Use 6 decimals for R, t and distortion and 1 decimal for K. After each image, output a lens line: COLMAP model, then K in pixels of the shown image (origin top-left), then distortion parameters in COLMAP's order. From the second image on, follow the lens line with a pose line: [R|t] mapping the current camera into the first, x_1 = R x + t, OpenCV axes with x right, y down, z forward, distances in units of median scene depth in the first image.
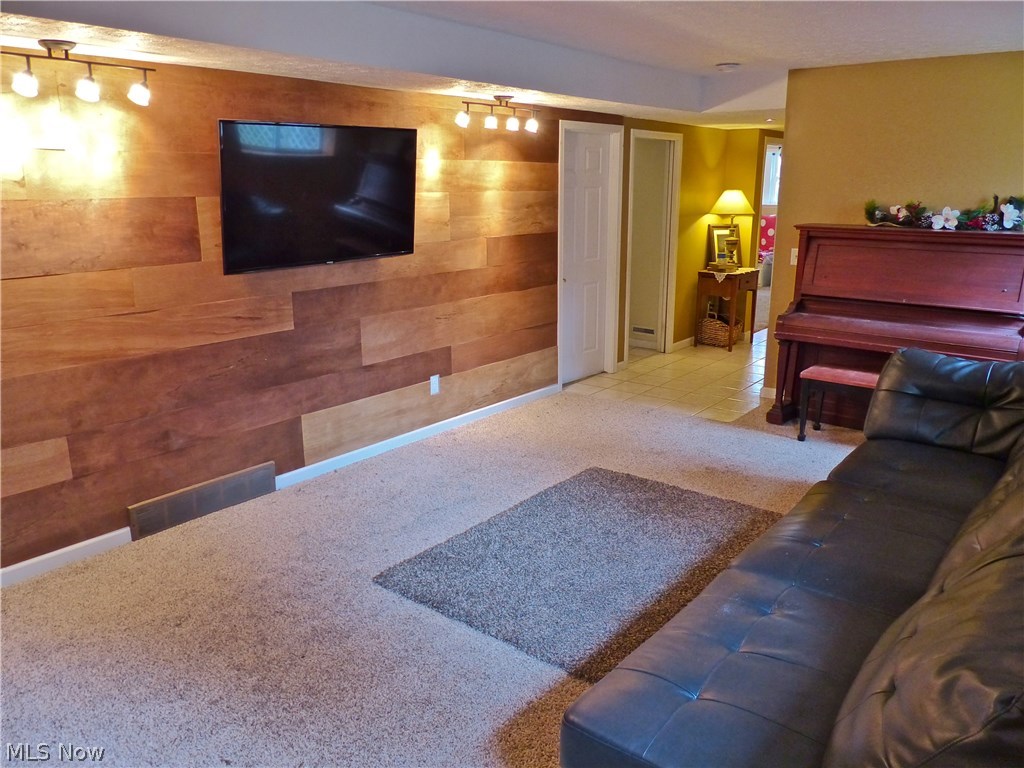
lens RADIAL K [[766.9, 0, 511.8], [0, 766.9, 388.0], [0, 0, 1]] dist [-0.030219, 0.025947]
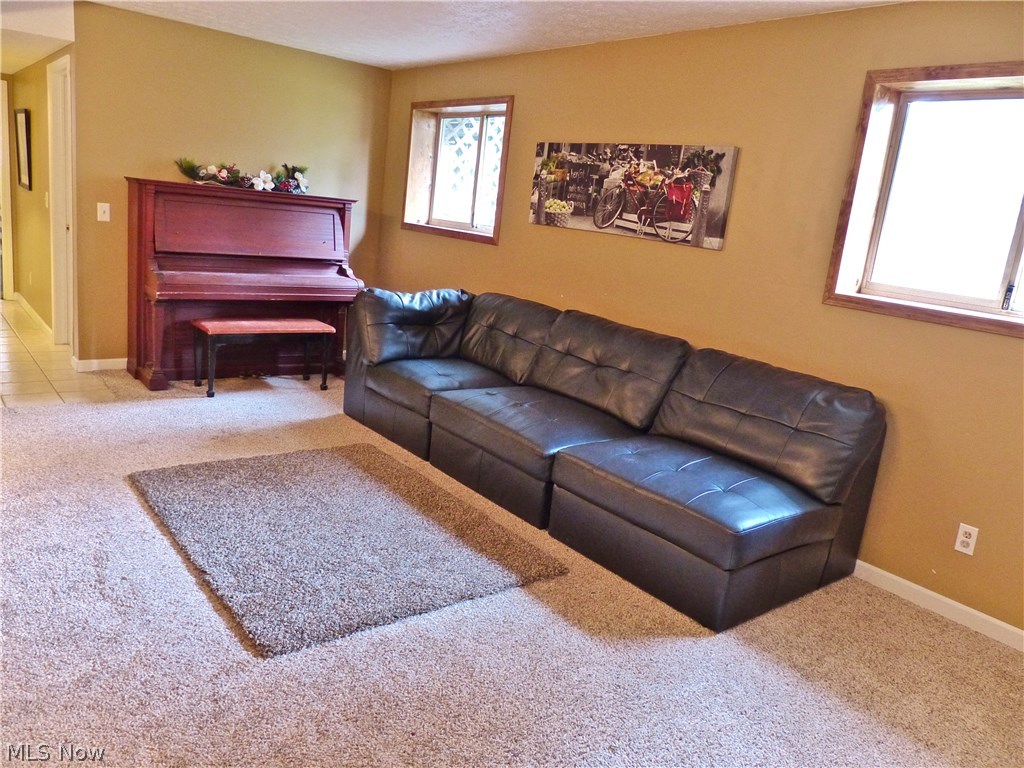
lens RADIAL K [[766.9, 0, 512.1], [0, 766.9, 382.7], [0, 0, 1]] dist [-0.030219, 0.025947]
pose [[0.226055, -0.190191, 0.955367, -0.512645], [0.149754, 0.975881, 0.158840, -0.052079], [-0.962534, 0.107164, 0.249085, 0.386300]]
